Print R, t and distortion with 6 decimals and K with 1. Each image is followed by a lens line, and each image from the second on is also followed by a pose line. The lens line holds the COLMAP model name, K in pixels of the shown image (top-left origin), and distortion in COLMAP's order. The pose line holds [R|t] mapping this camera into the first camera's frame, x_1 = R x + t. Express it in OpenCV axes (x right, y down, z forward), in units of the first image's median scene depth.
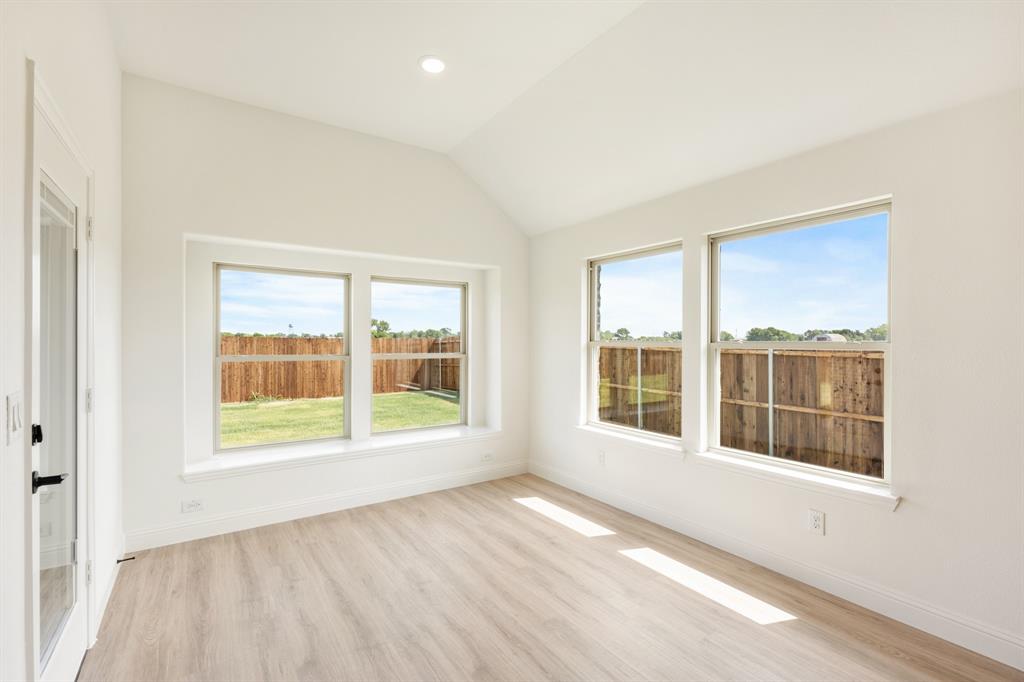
lens RADIAL K [[459.4, 0, 519.1], [0, 459.4, 344.0], [0, 0, 1]] dist [-0.002744, 0.000230]
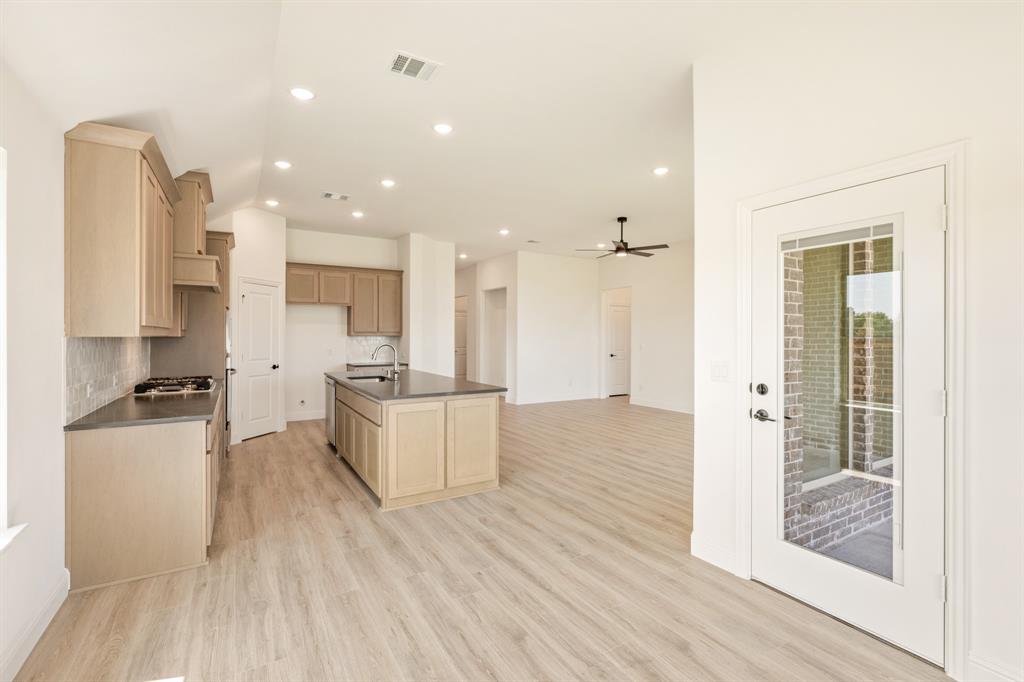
lens RADIAL K [[459.4, 0, 519.6], [0, 459.4, 335.5], [0, 0, 1]] dist [-0.002744, 0.000230]
pose [[-0.998249, -0.004480, 0.058980, -0.047328], [-0.004308, 0.999986, 0.003049, -0.004043], [-0.058993, 0.002790, -0.998254, 0.680391]]
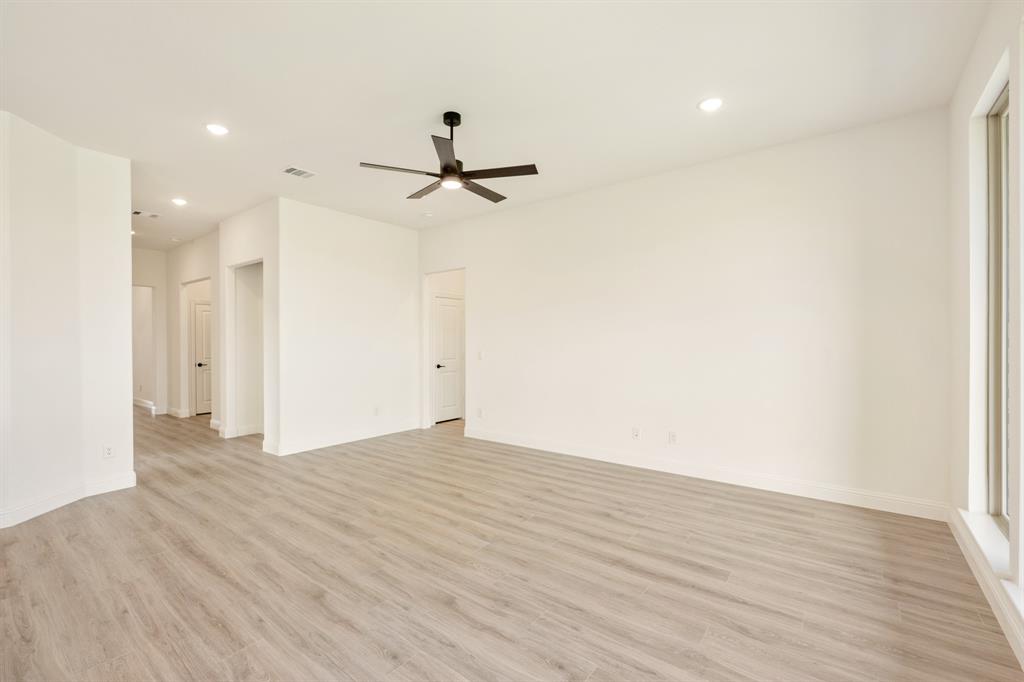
lens RADIAL K [[438.2, 0, 514.8], [0, 438.2, 342.7], [0, 0, 1]] dist [-0.001260, 0.000071]
pose [[-0.954098, 0.006637, -0.299420, -0.137732], [0.002322, 0.999888, 0.014764, -0.005139], [0.299485, 0.013391, -0.954007, 0.101789]]
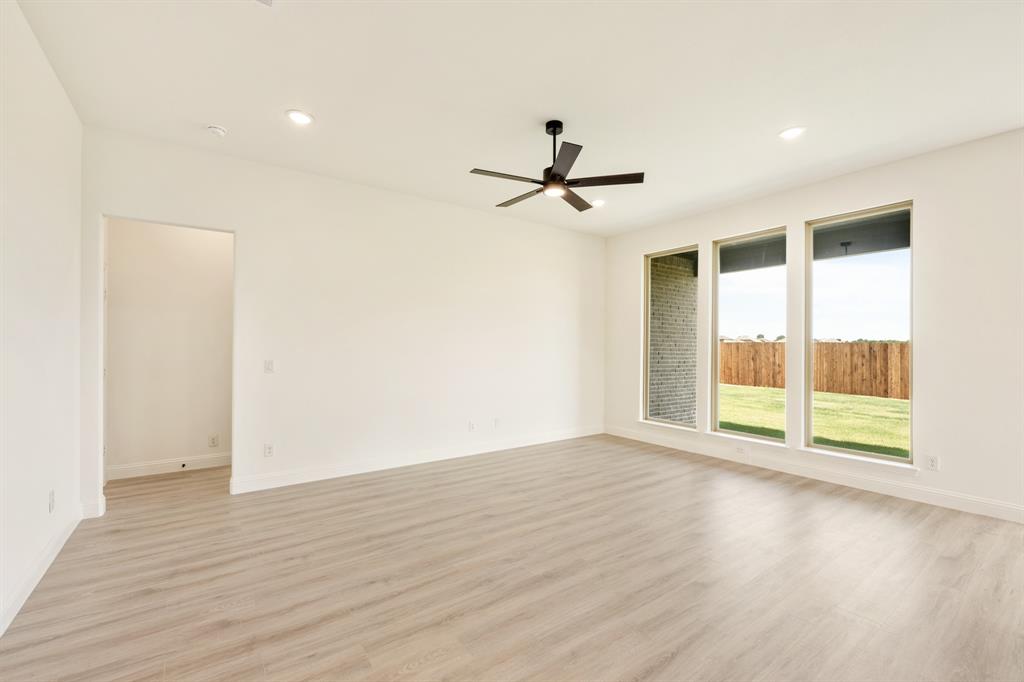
lens RADIAL K [[438.2, 0, 517.0], [0, 438.2, 335.3], [0, 0, 1]] dist [-0.001260, 0.000071]
pose [[0.020204, -0.024457, -0.999497, 0.344331], [-0.011444, 0.999630, -0.024691, 0.005745], [0.999730, 0.011937, 0.019917, -0.531324]]
